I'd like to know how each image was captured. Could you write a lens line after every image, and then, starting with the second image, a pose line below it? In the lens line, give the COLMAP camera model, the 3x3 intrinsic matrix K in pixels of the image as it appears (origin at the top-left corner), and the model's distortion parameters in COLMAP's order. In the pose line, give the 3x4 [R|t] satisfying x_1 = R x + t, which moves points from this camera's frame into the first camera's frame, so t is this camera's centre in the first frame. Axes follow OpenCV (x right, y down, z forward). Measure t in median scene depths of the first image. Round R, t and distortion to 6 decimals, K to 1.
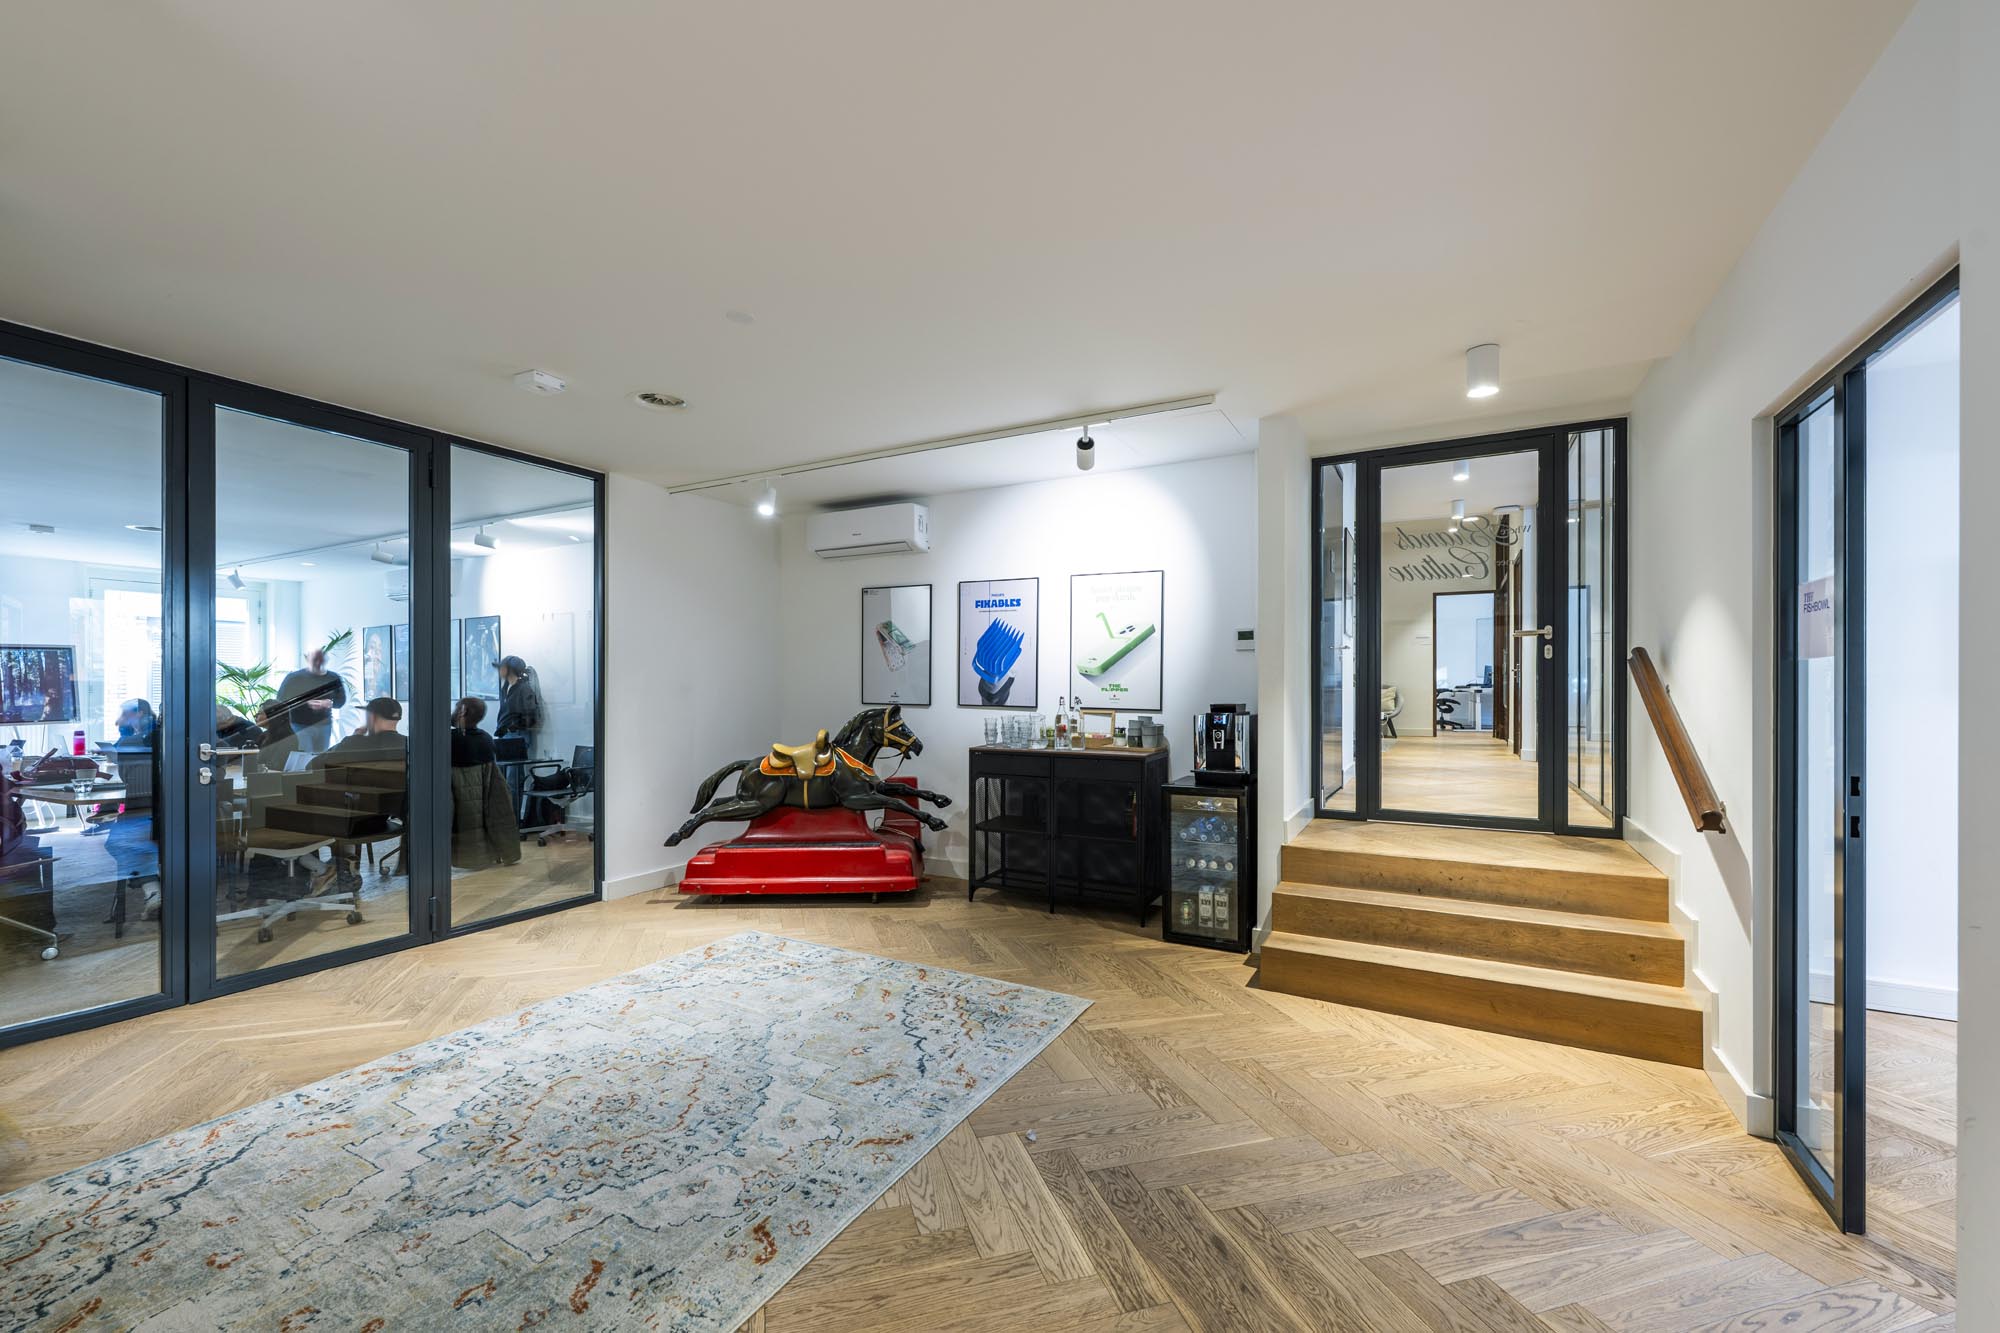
lens RADIAL K [[820.9, 0, 1001.9], [0, 820.9, 680.3], [0, 0, 1]] dist [0.000111, 0.000047]
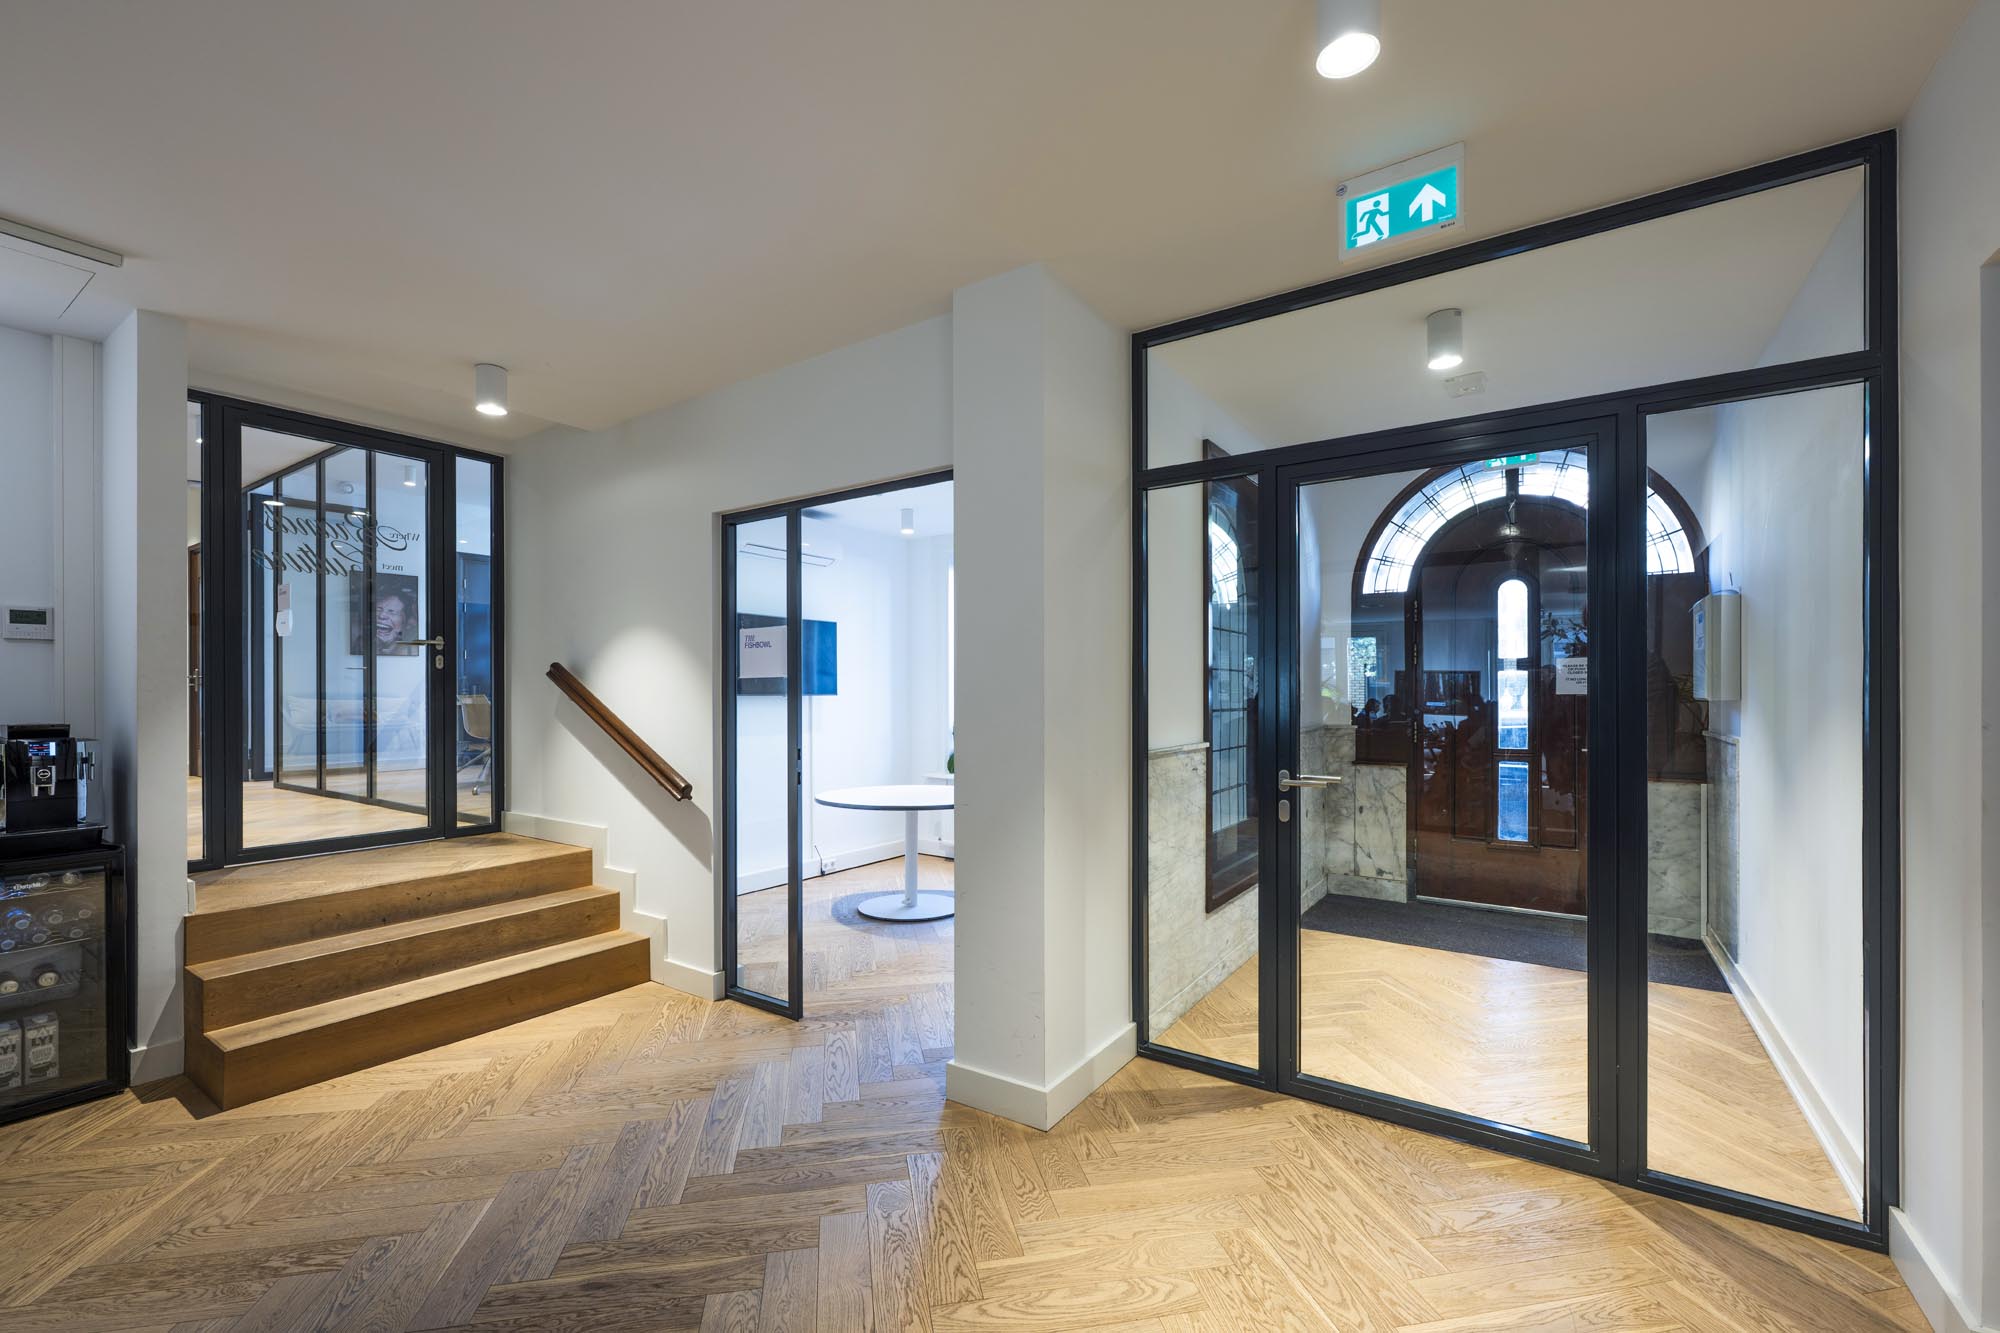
lens RADIAL K [[820.9, 0, 1003.1], [0, 820.9, 687.8], [0, 0, 1]] dist [0.000111, 0.000047]
pose [[0.095774, 0.006860, 0.995379, -0.355354], [-0.005681, 0.999964, -0.006345, 0.000029], [-0.995387, -0.005047, 0.095810, 0.246945]]
